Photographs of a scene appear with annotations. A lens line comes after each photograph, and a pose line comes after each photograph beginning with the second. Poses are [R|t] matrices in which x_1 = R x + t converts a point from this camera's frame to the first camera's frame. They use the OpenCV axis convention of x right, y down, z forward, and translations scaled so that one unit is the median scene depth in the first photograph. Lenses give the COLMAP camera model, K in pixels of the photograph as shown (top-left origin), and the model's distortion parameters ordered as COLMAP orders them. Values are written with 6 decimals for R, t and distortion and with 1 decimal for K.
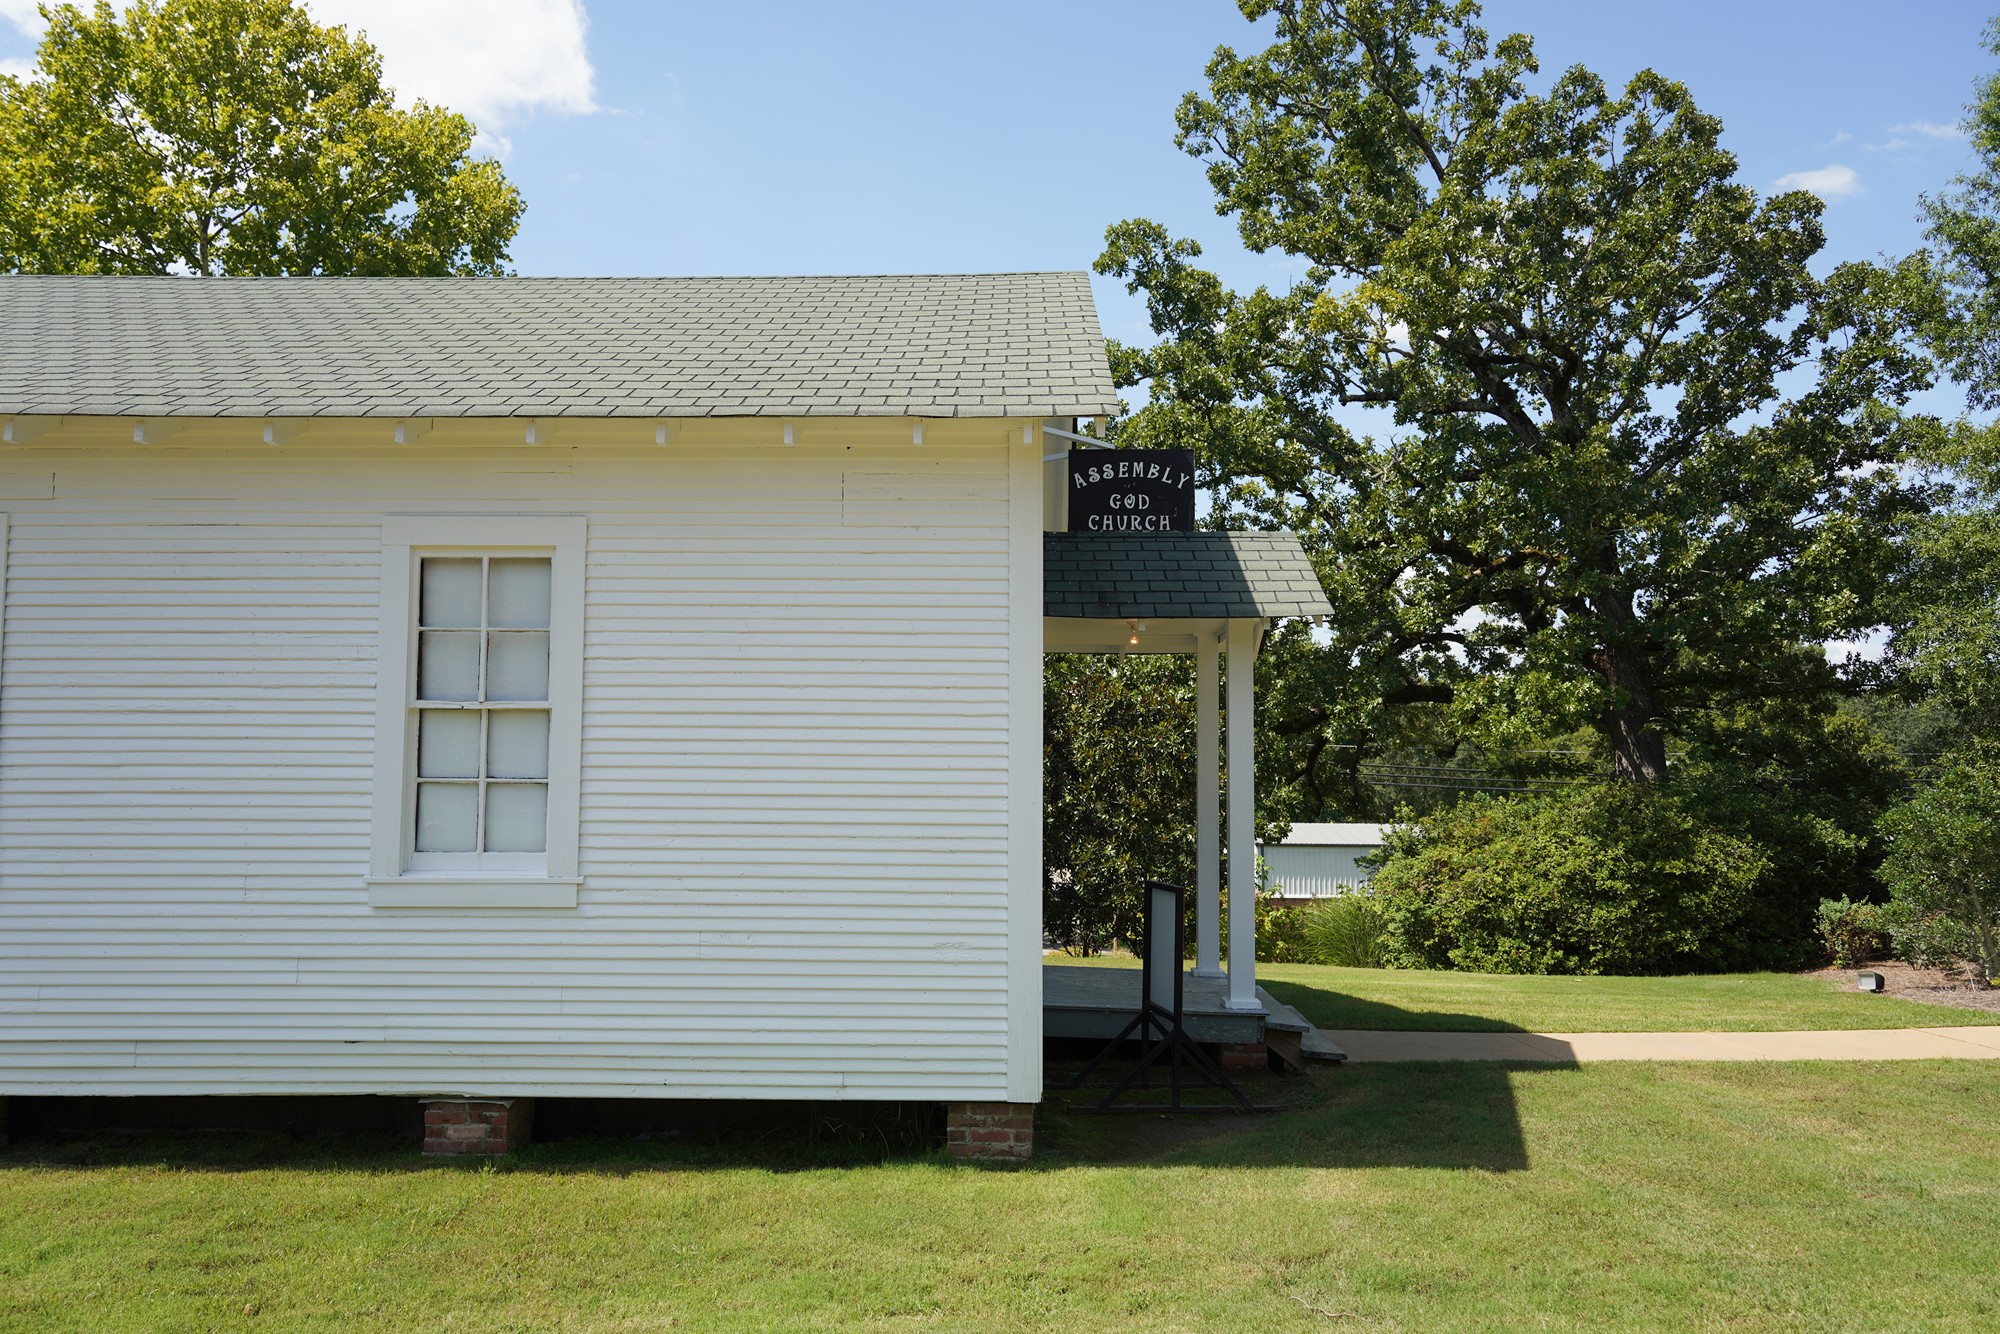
lens RADIAL K [[1591.7, 0, 857.4], [0, 1591.7, 698.8], [0, 0, 1]] dist [0.008649, -0.014731]
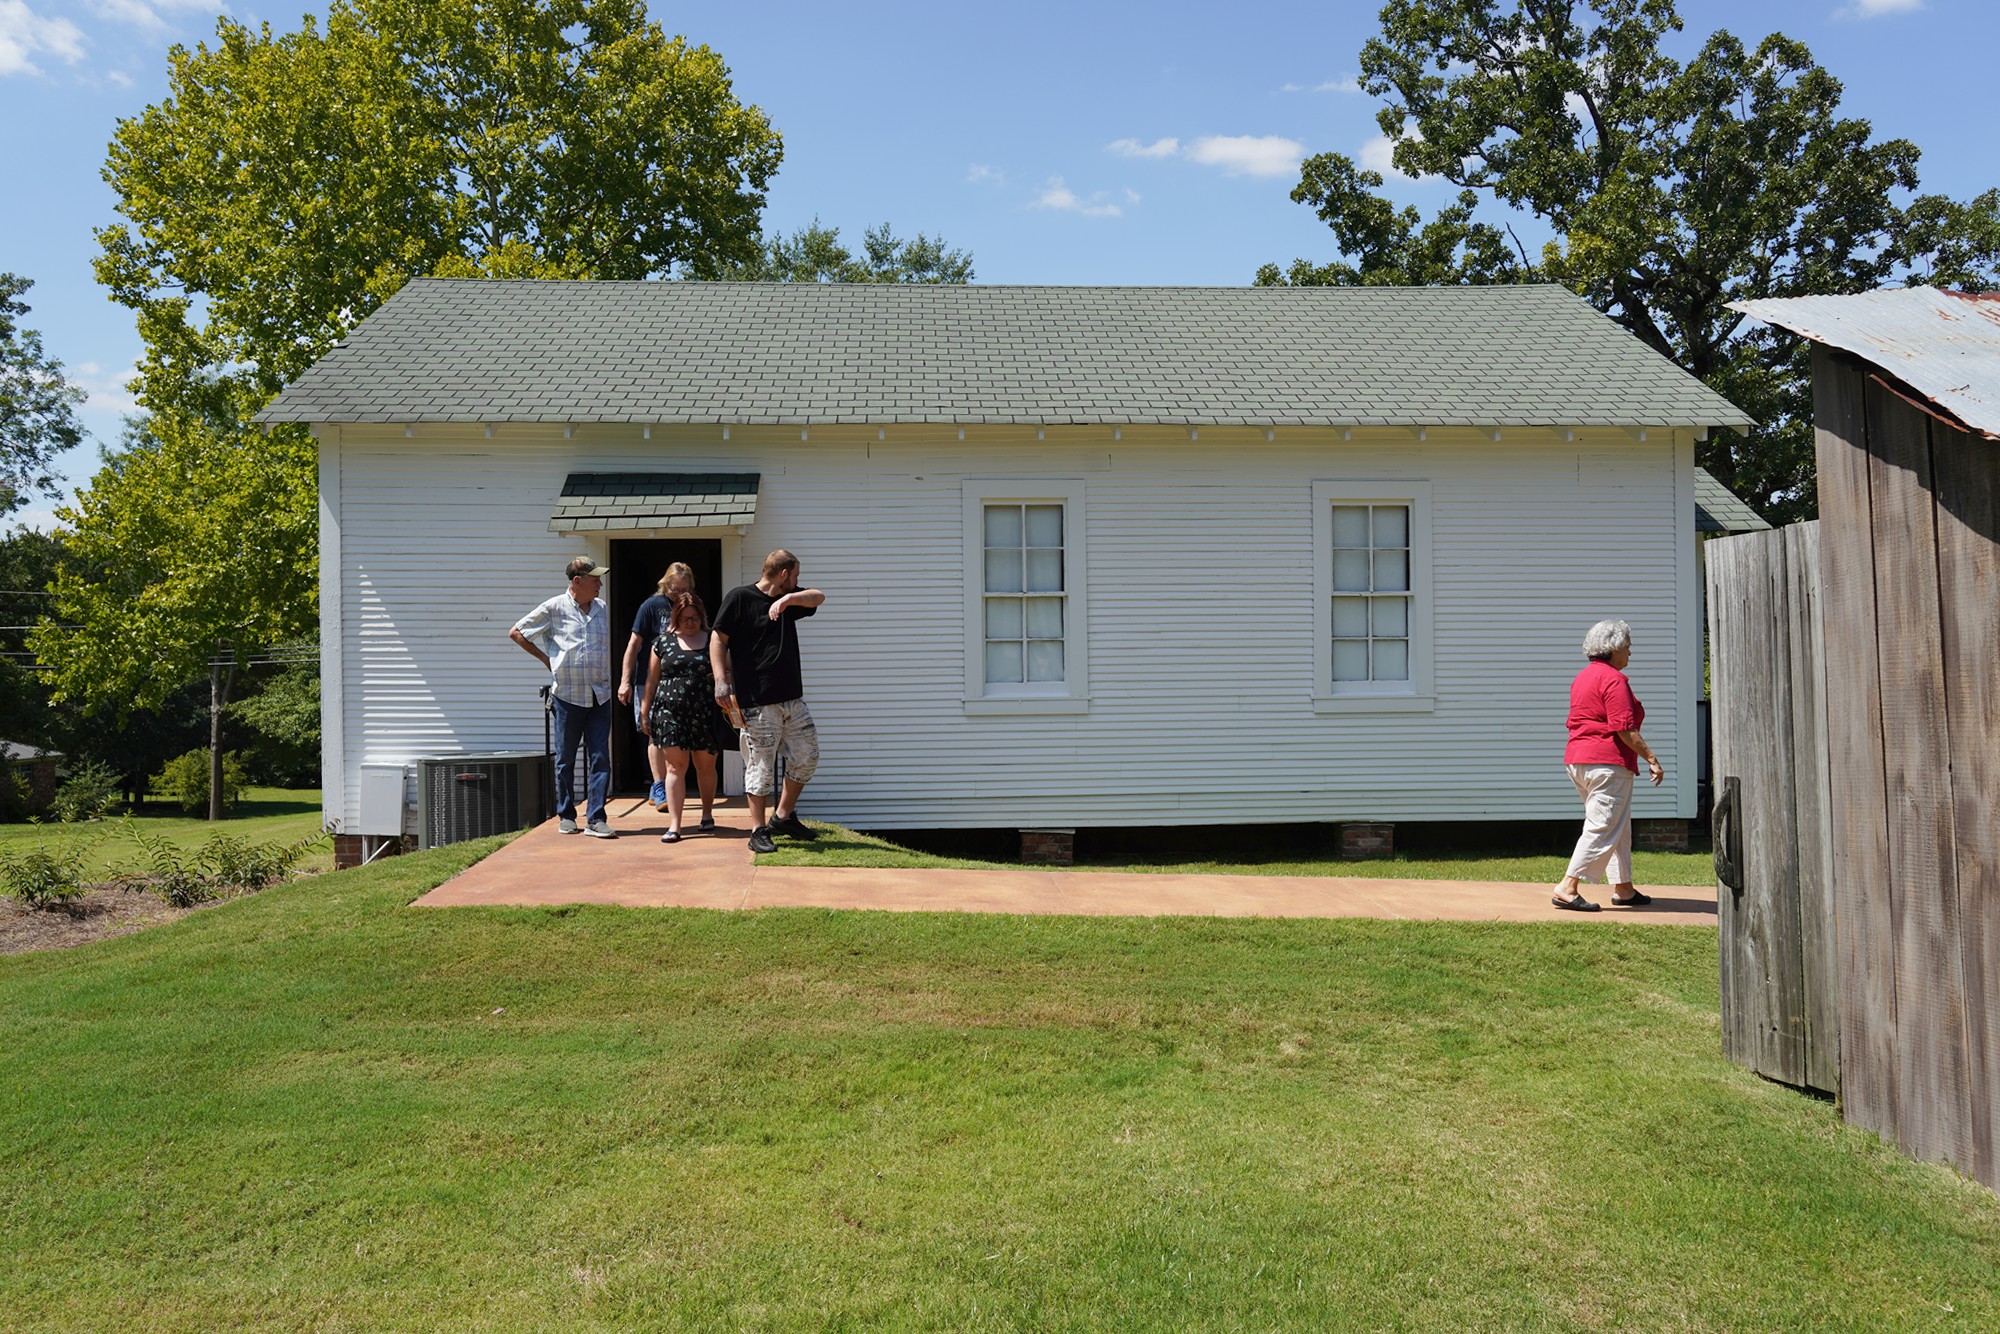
lens RADIAL K [[1603.0, 0, 1000.0], [0, 1603.0, 667.0], [0, 0, 1]] dist [-0.029612, 0.028571]
pose [[0.997664, -0.012325, 0.067192, -0.147769], [0.008759, 0.998550, 0.053111, -0.002394], [-0.067750, -0.052398, 0.996325, -0.133112]]
